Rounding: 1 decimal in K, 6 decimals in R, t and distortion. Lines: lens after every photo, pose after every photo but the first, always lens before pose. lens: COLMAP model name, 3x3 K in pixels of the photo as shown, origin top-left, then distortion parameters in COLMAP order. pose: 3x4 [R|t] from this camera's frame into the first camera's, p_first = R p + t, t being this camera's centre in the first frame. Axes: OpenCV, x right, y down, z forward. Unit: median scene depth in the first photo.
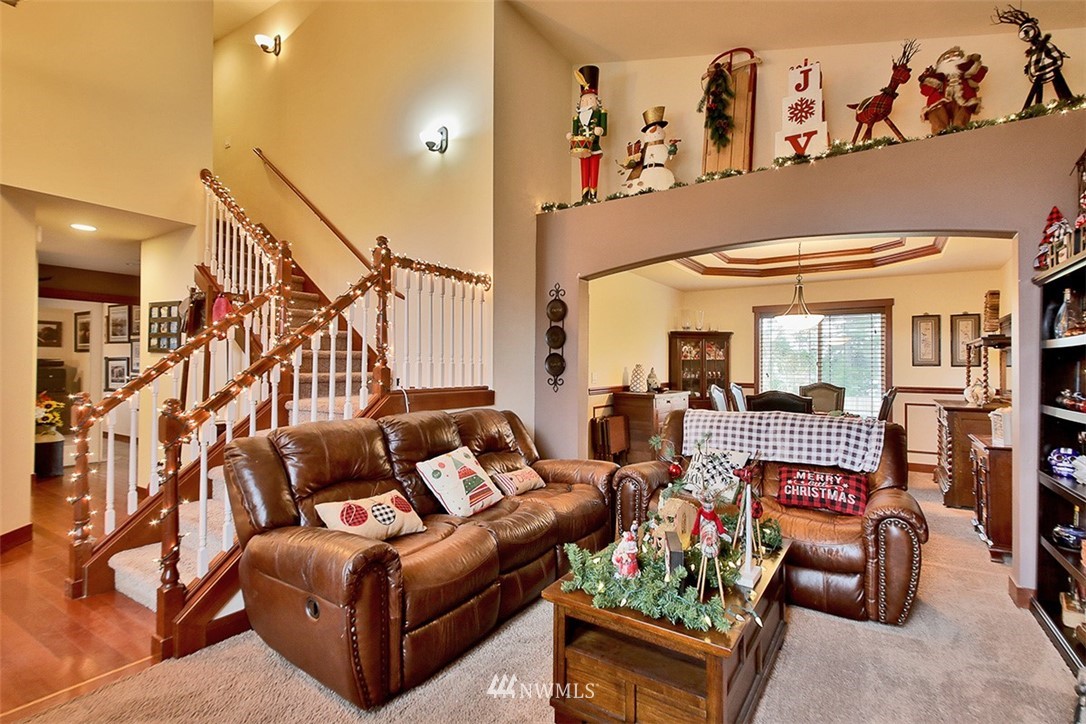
lens RADIAL K [[520.2, 0, 543.0], [0, 520.2, 362.0], [0, 0, 1]] dist [0.051399, -0.035407]
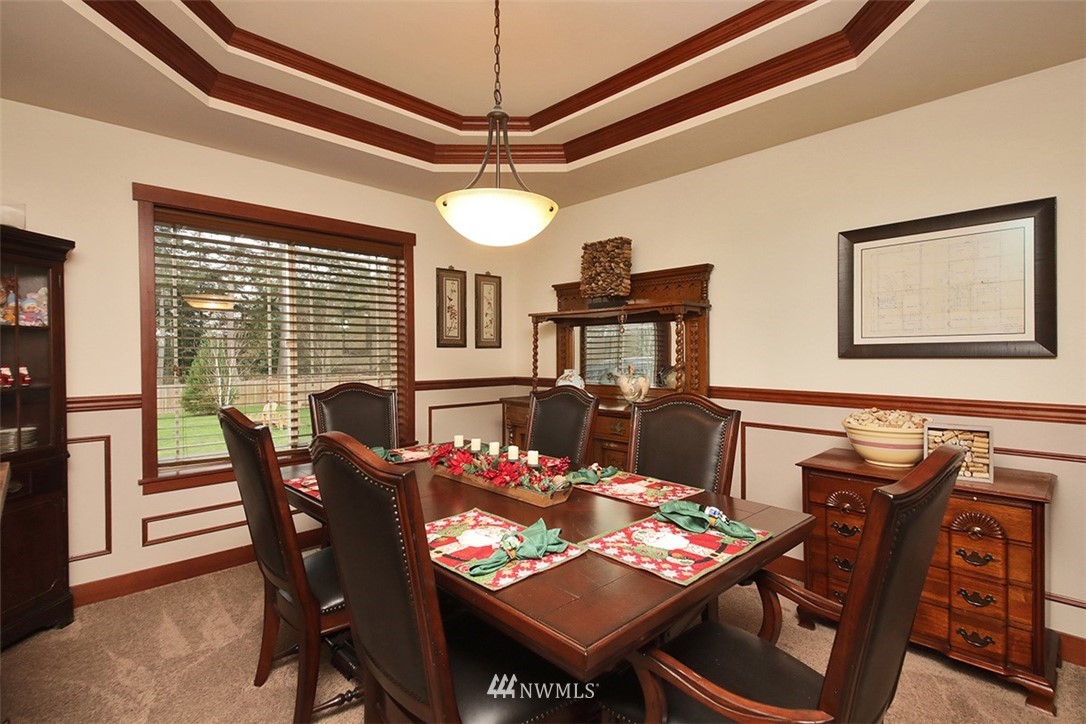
lens RADIAL K [[514.3, 0, 543.0], [0, 514.3, 362.0], [0, 0, 1]] dist [0.023388, 0.000156]
pose [[0.225917, -0.020798, 0.973924, 0.229606], [-0.005250, 0.999732, 0.022567, 0.019774], [-0.974132, -0.010211, 0.225747, 1.338652]]
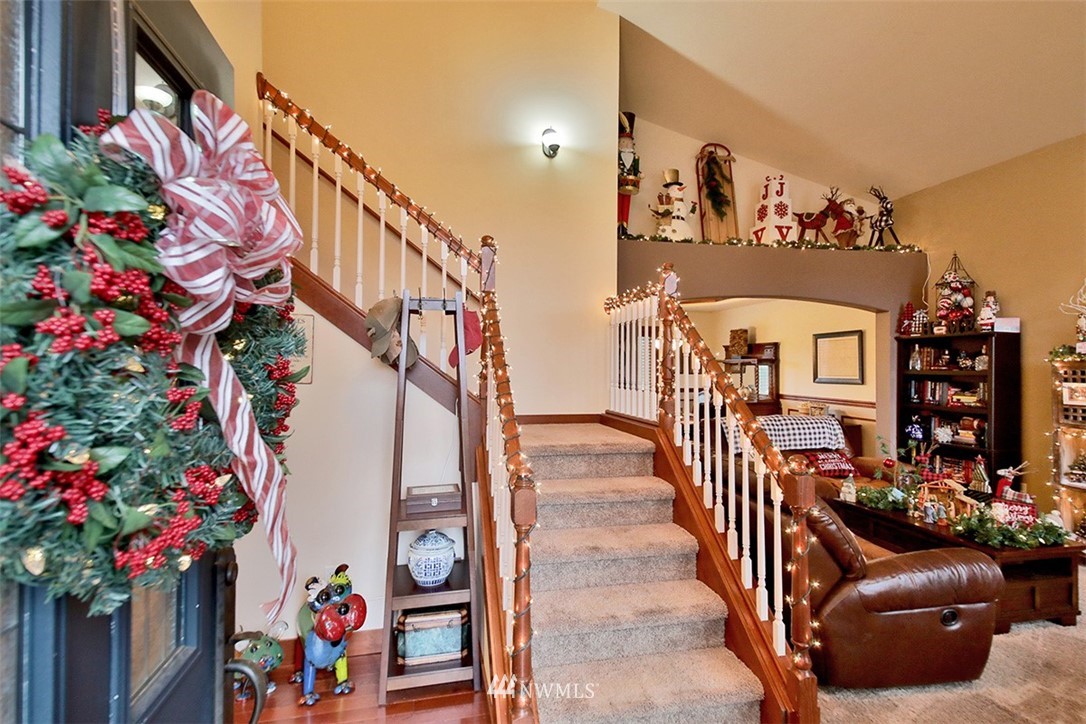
lens RADIAL K [[520.2, 0, 543.0], [0, 520.2, 362.0], [0, 0, 1]] dist [0.051399, -0.035407]
pose [[0.704366, -0.000400, 0.709837, -1.015879], [-0.004138, 0.999981, 0.004670, -0.055160], [-0.709825, -0.006226, 0.704351, 0.434286]]
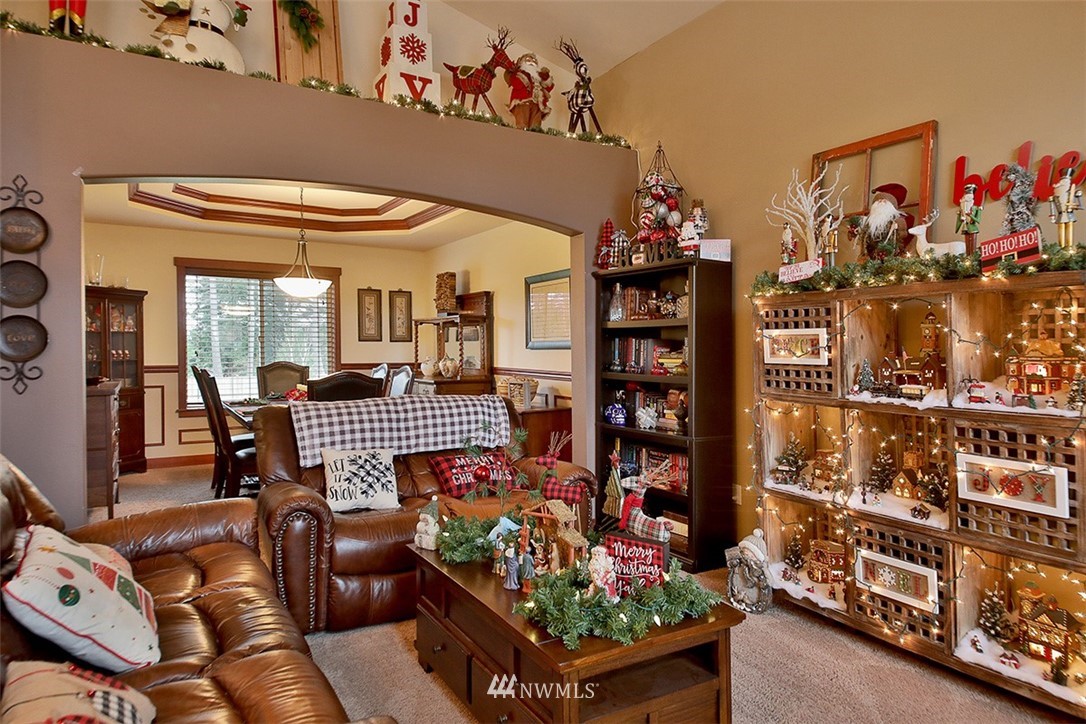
lens RADIAL K [[661.4, 0, 546.8], [0, 661.4, 344.2], [0, 0, 1]] dist [0.034978, -0.000814]
pose [[0.438665, -0.003477, 0.898644, -0.404585], [-0.006758, 0.999951, 0.007168, 0.002601], [-0.898625, -0.009218, 0.438620, 0.313882]]
